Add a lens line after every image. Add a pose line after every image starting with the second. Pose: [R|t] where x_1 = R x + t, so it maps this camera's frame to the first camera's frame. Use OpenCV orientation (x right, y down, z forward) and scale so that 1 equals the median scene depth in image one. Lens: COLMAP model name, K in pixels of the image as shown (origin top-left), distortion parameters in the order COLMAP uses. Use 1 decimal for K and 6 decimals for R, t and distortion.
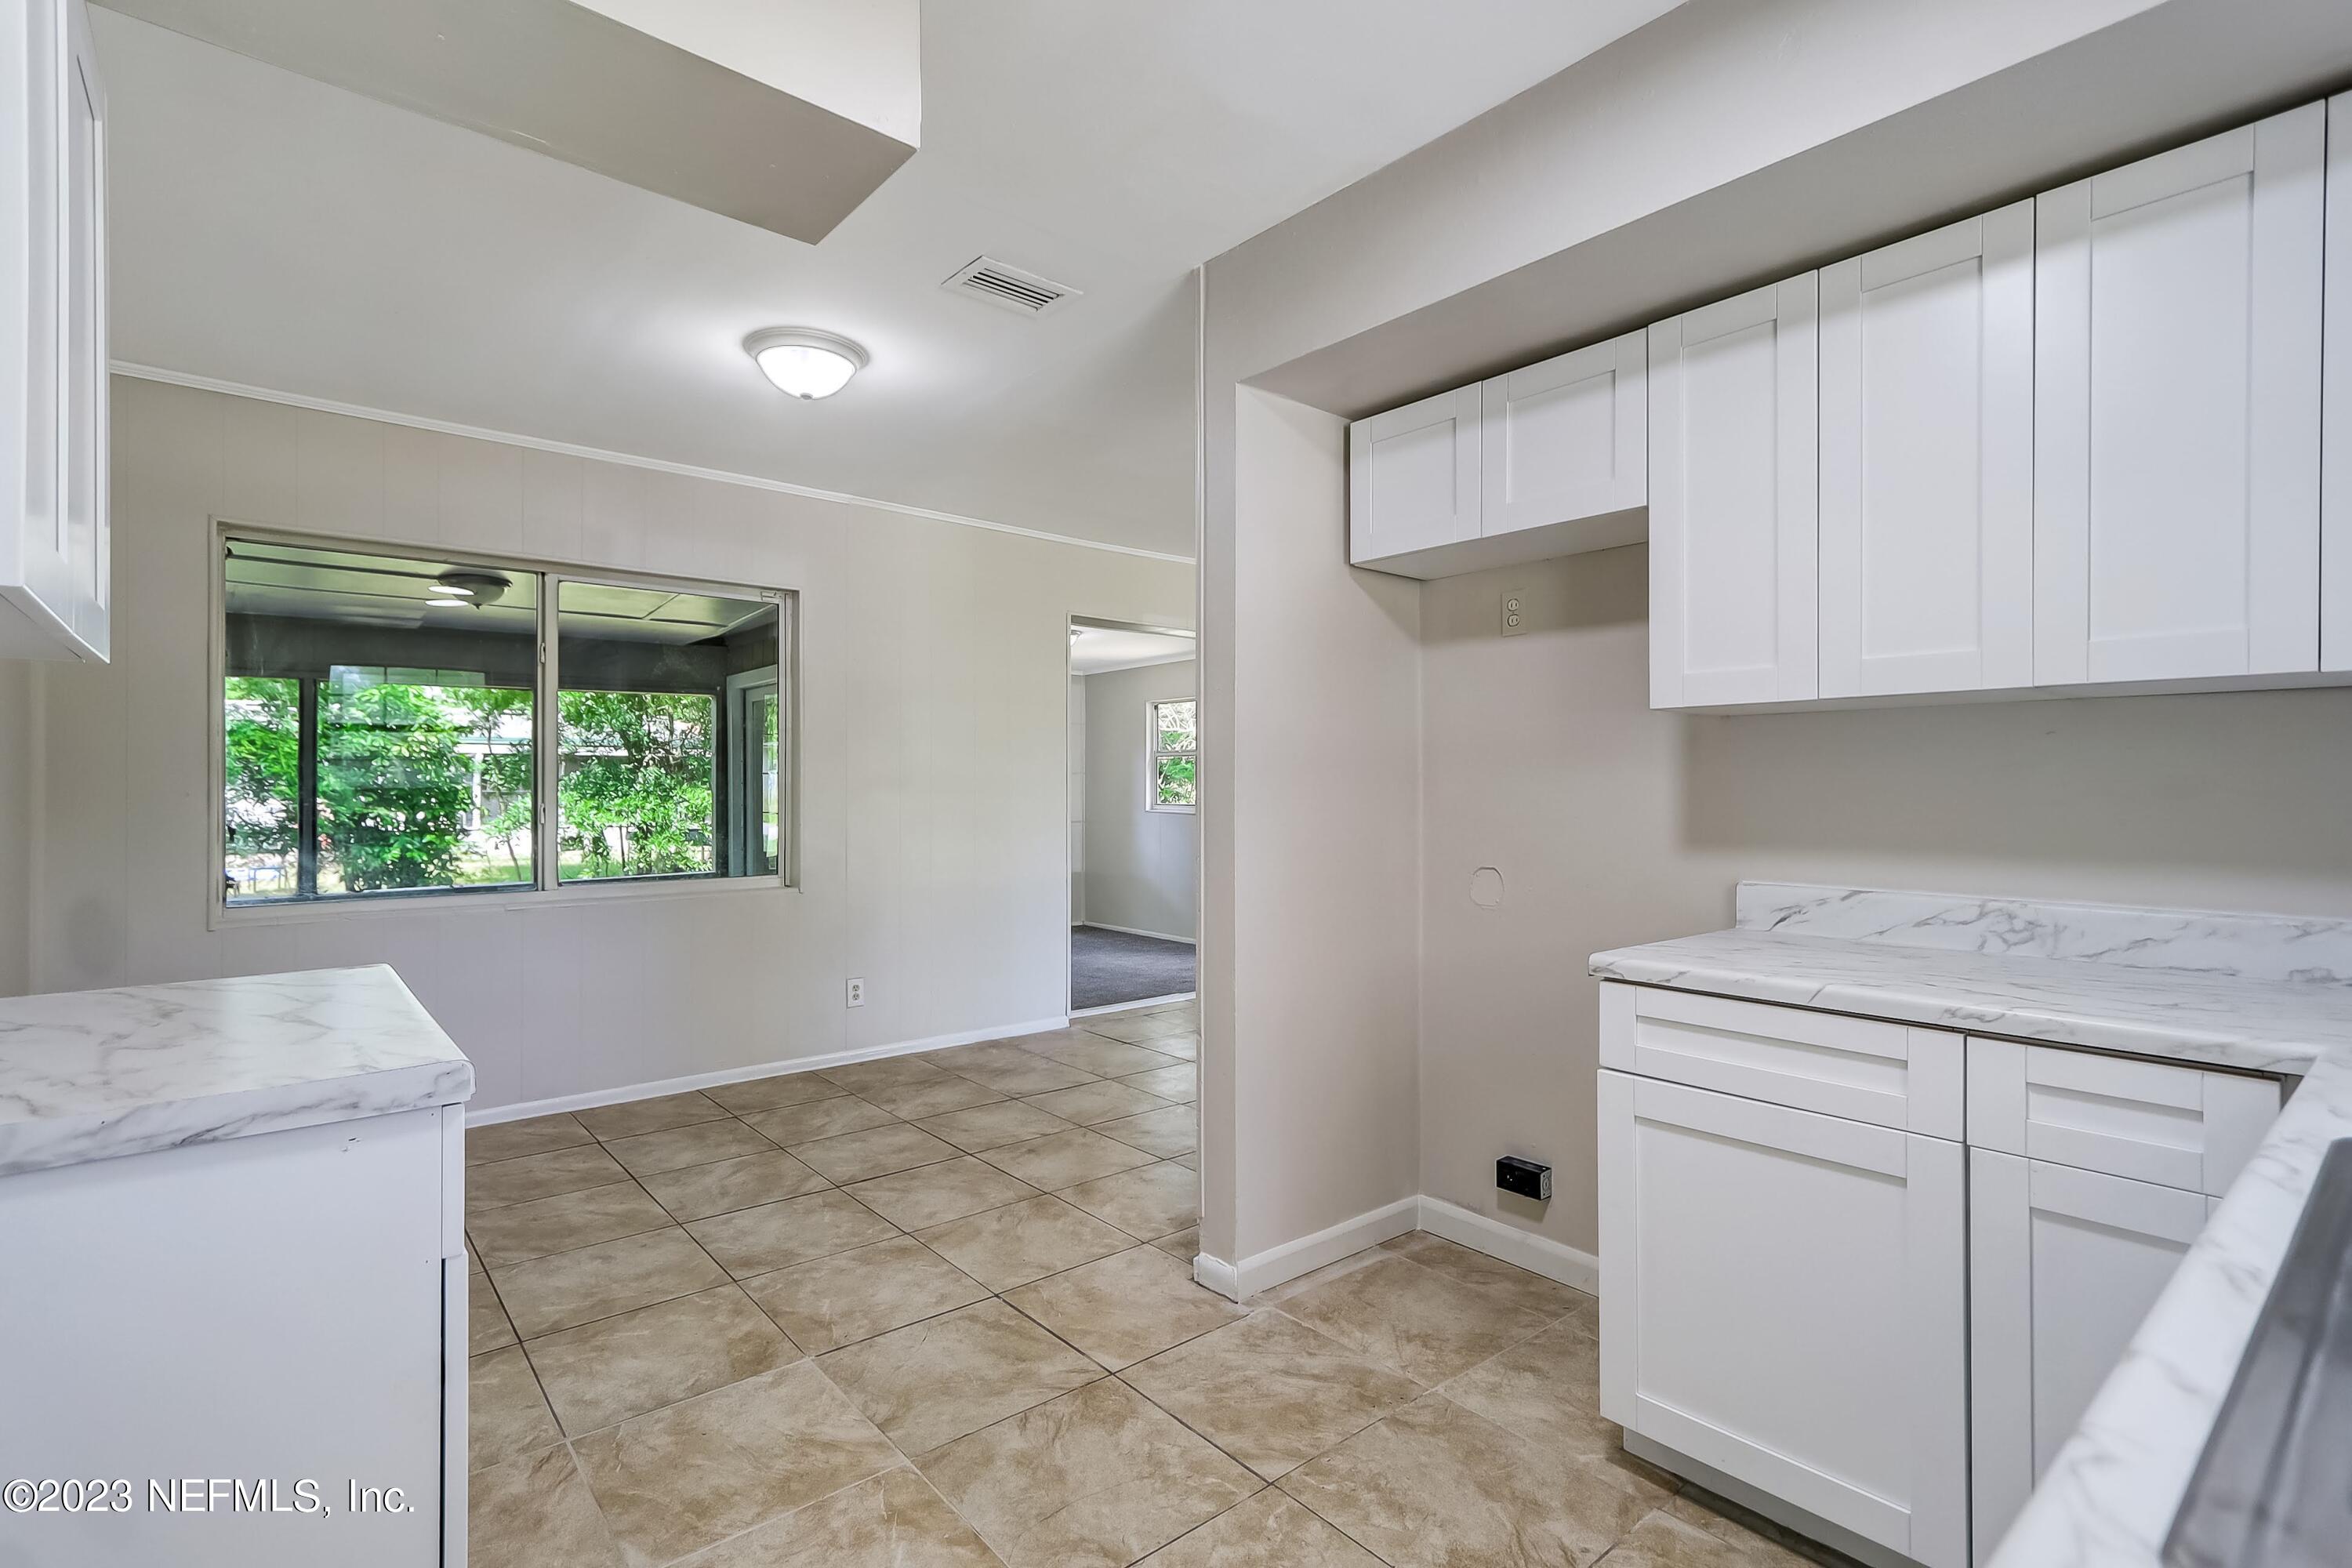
lens RADIAL K [[1094.1, 0, 1169.8], [0, 1094.1, 786.7], [0, 0, 1]] dist [0.005983, 0.002188]
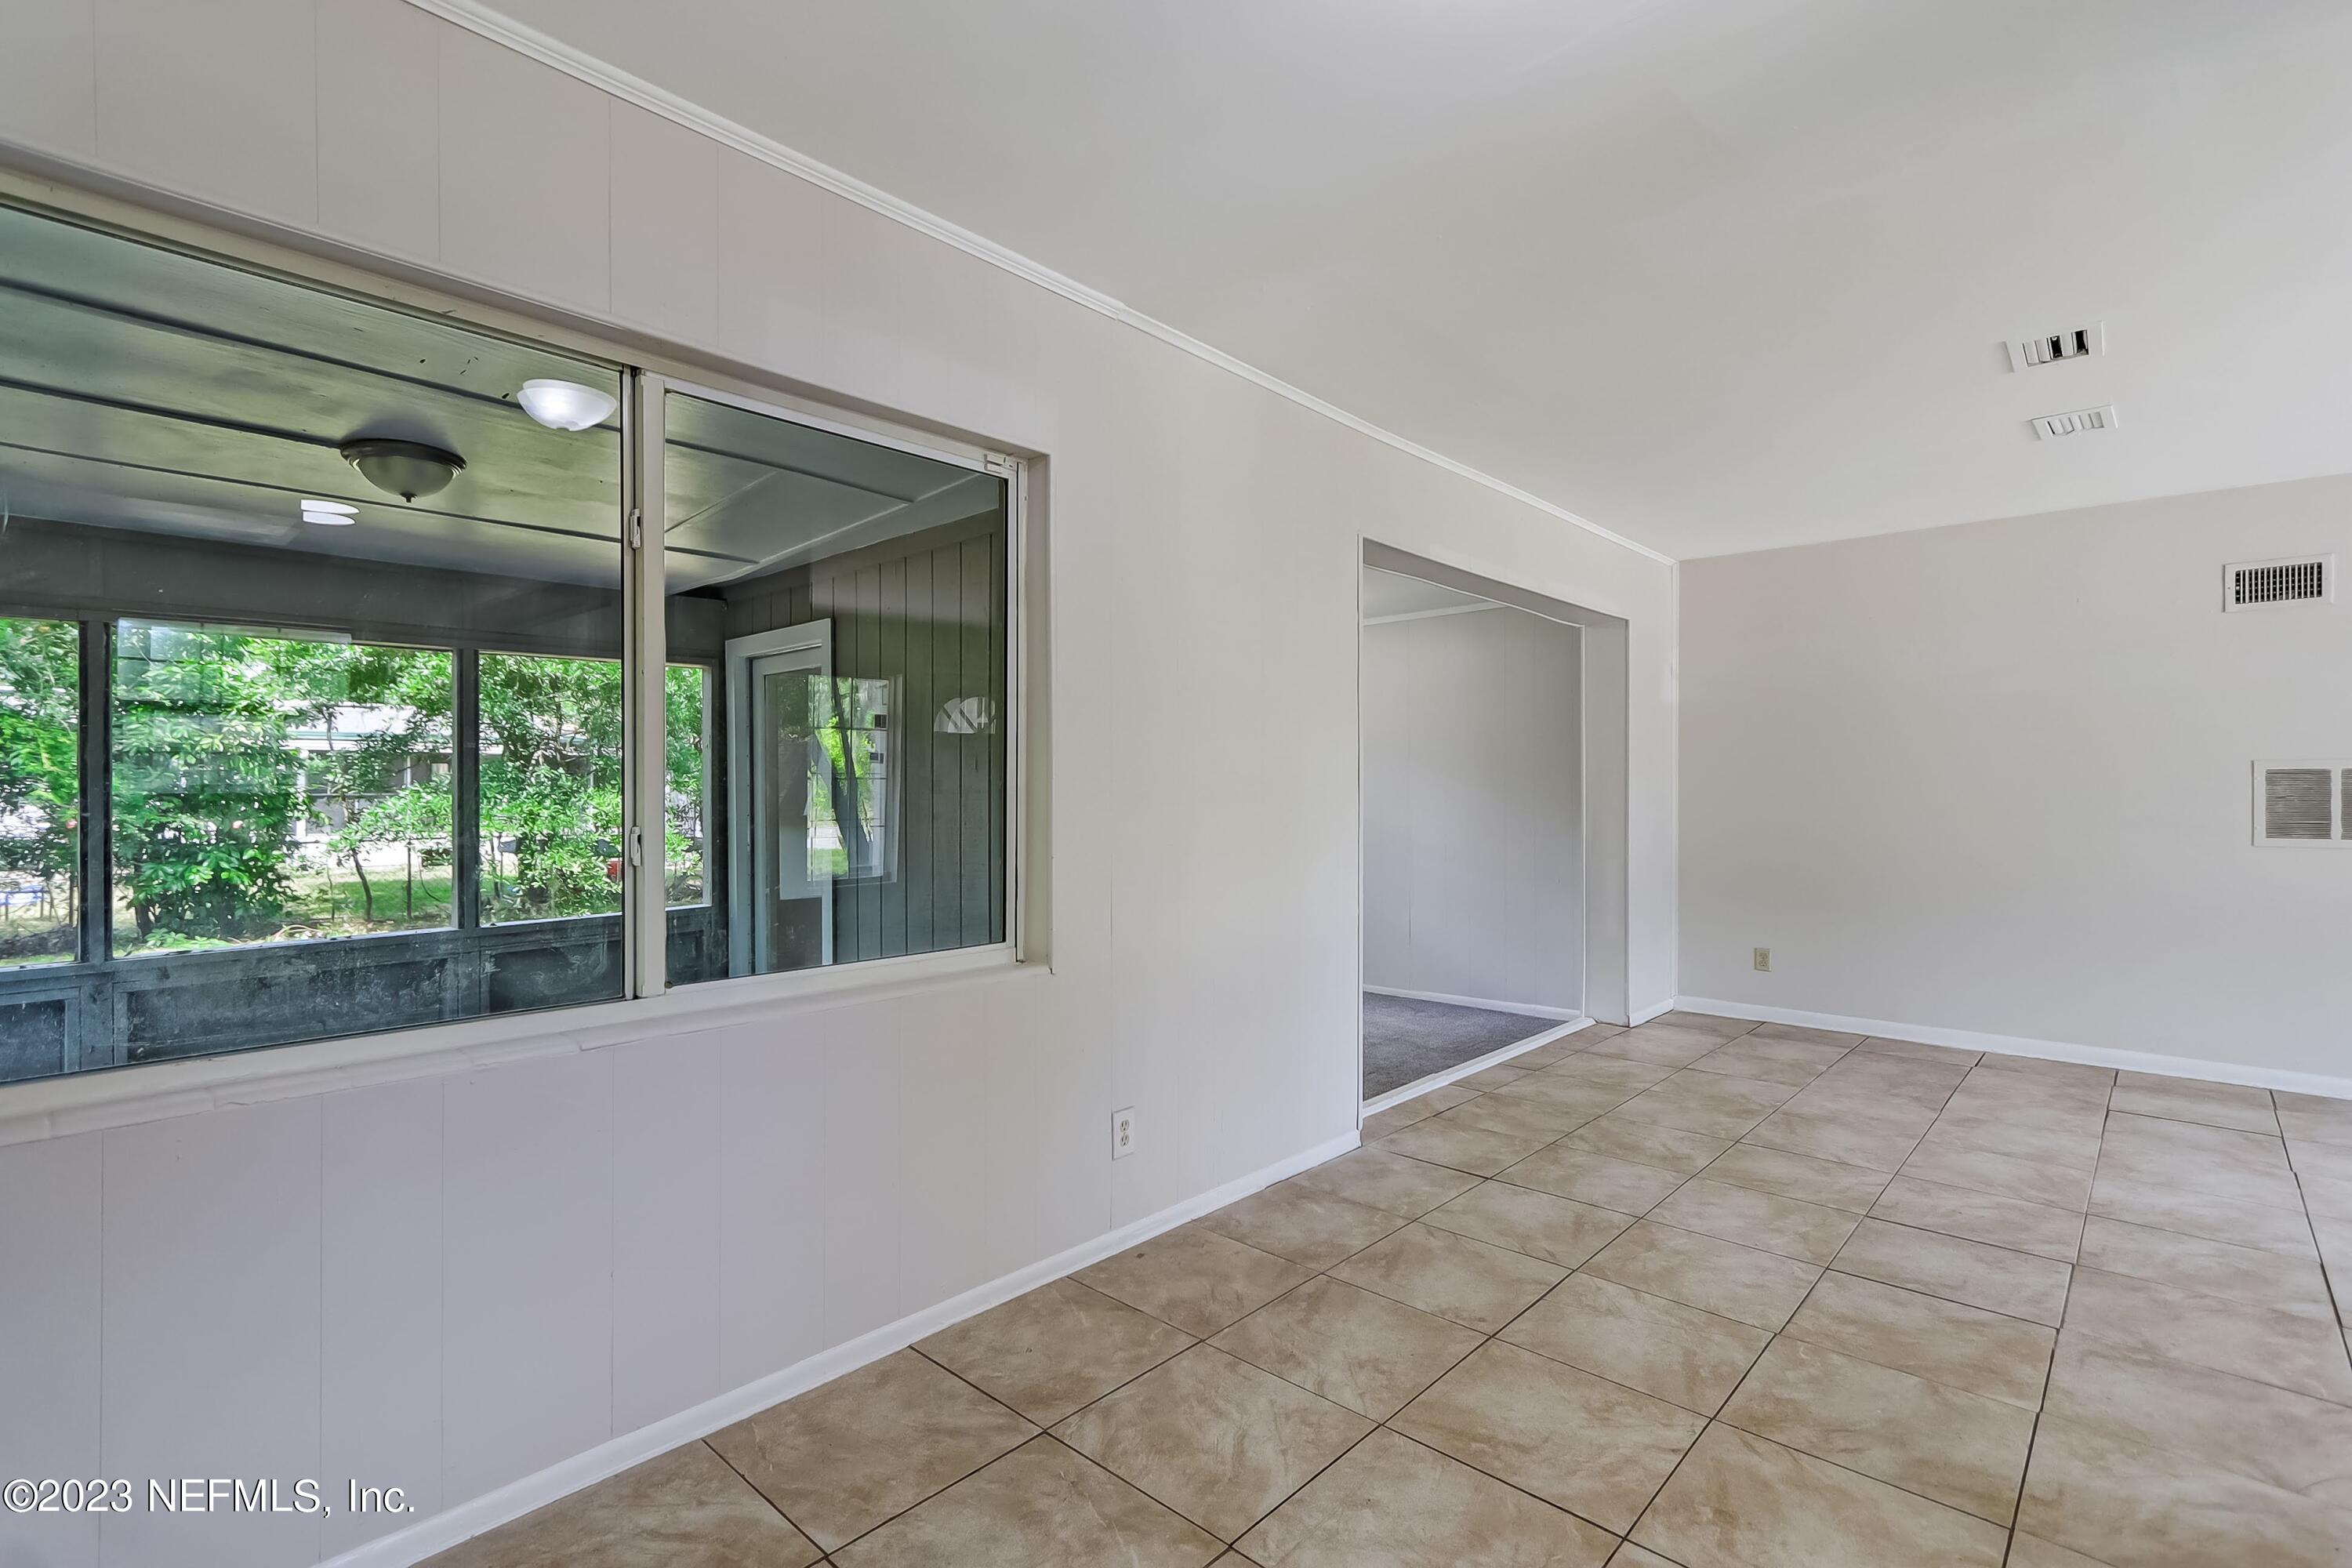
lens RADIAL K [[1094.1, 0, 1178.0], [0, 1094.1, 796.5], [0, 0, 1]] dist [0.005983, 0.002188]
pose [[0.992686, -0.000515, 0.120727, -0.101666], [-0.000302, 0.999977, 0.006753, -0.000393], [-0.120728, -0.006740, 0.992663, 0.123244]]
